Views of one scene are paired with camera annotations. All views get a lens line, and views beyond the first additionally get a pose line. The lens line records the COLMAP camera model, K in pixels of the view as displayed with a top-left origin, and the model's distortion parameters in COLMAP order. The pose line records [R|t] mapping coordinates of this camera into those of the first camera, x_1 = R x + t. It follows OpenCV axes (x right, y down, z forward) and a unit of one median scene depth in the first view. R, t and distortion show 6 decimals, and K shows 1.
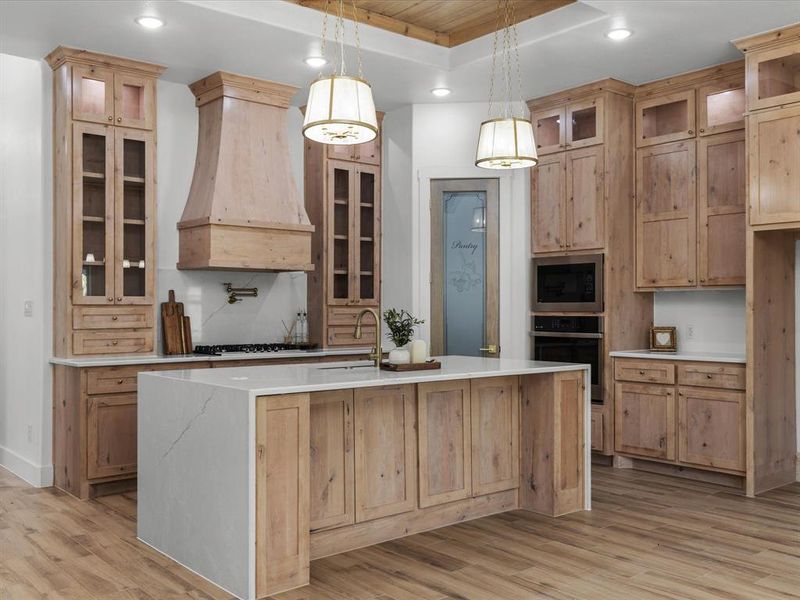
lens RADIAL K [[777.1, 0, 401.5], [0, 777.1, 303.5], [0, 0, 1]] dist [0.005896, 0.000000]
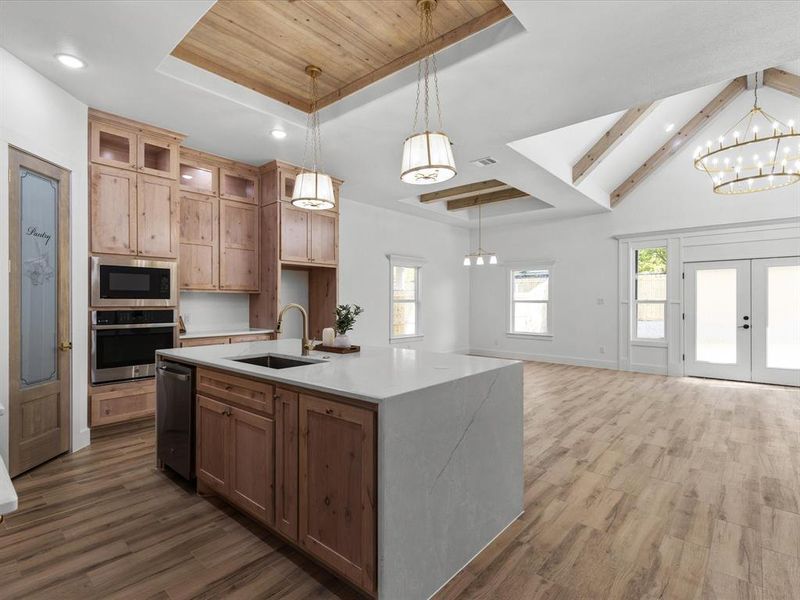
lens RADIAL K [[402.1, 0, 400.5], [0, 402.1, 302.2], [0, 0, 1]] dist [0.004880, -0.000790]
pose [[-0.154677, 0.001065, 0.987965, -0.539247], [-0.005056, 0.999985, -0.001870, 0.003207], [-0.987952, -0.005284, -0.154669, 0.810769]]
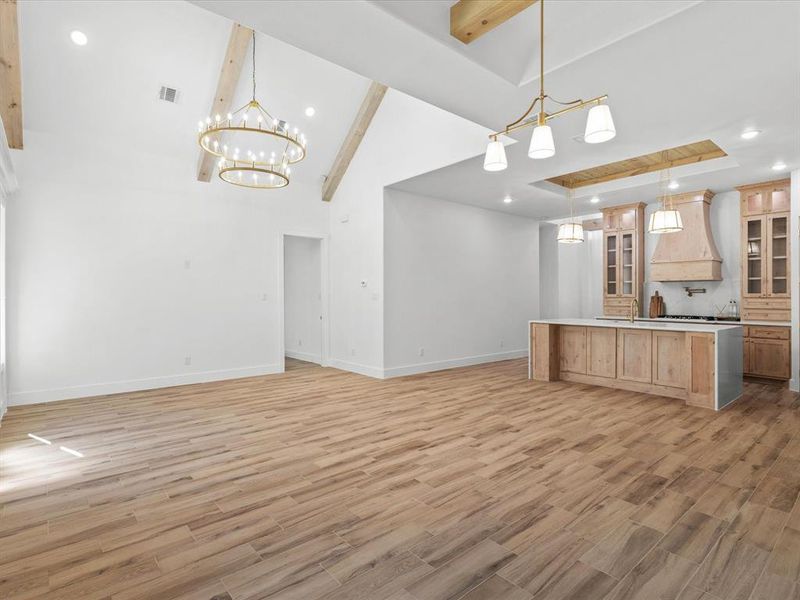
lens RADIAL K [[414.3, 0, 393.9], [0, 414.3, 296.1], [0, 0, 1]] dist [0.009776, -0.003291]
pose [[-0.001752, -0.002931, -0.999994, 1.079534], [0.004407, 0.999986, -0.002938, -0.001561], [0.999989, -0.004412, -0.001740, 0.219957]]
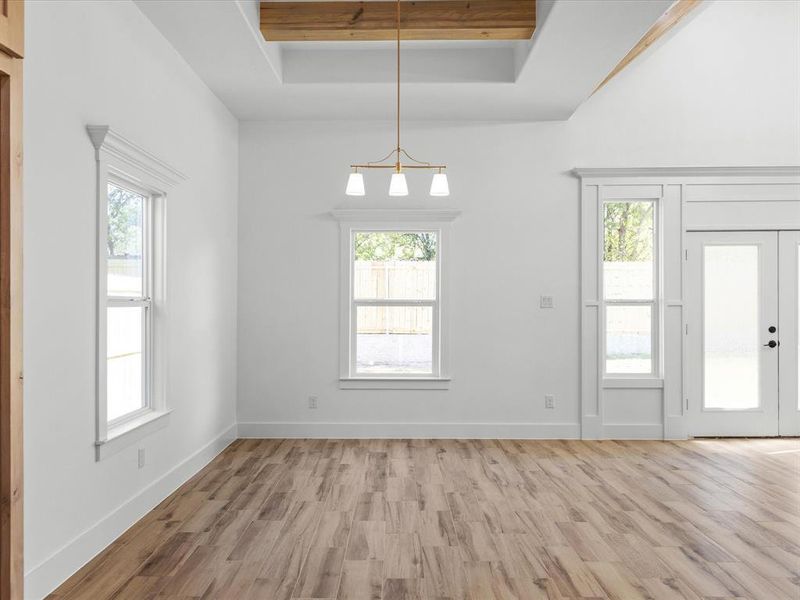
lens RADIAL K [[648.1, 0, 394.2], [0, 648.1, 301.7], [0, 0, 1]] dist [0.008455, -0.001803]
pose [[-0.762556, 0.007781, 0.646876, 0.245760], [0.001725, 0.999949, -0.009994, 0.003828], [-0.646920, -0.006505, -0.762530, 0.911506]]
